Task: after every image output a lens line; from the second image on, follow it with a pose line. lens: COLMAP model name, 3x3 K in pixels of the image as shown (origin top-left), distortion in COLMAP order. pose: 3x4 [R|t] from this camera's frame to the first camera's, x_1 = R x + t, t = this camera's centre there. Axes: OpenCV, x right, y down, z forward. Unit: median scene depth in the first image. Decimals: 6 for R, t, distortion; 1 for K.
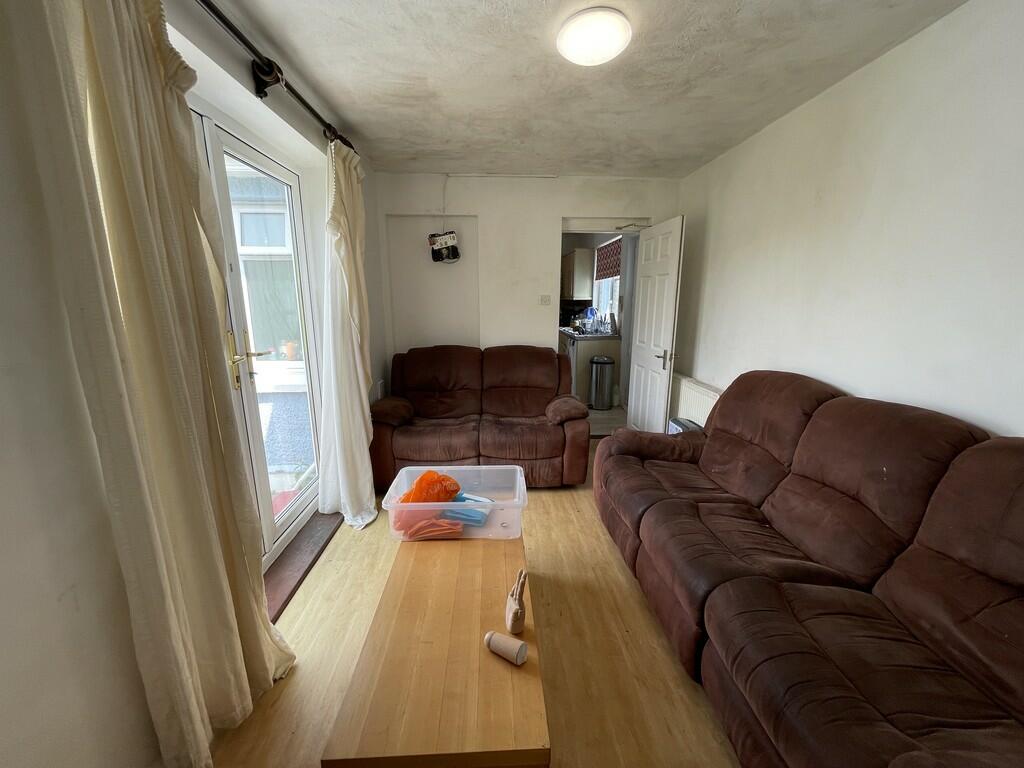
lens RADIAL K [[411.7, 0, 509.7], [0, 411.7, 388.7], [0, 0, 1]] dist [-0.003252, -0.000776]
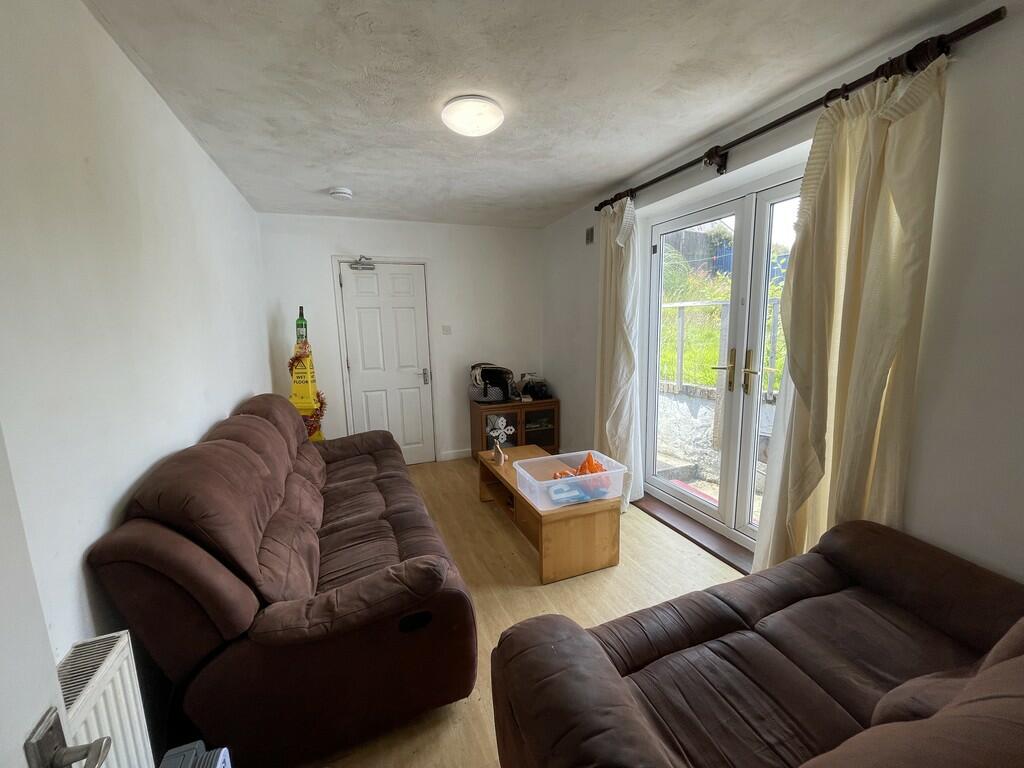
lens RADIAL K [[411.7, 0, 515.1], [0, 411.7, 385.6], [0, 0, 1]] dist [-0.003252, -0.000776]
pose [[-0.947088, 0.071135, -0.312992, 0.218637], [-0.046745, 0.934168, 0.353759, -0.233726], [0.317552, 0.349671, -0.881414, 0.998122]]
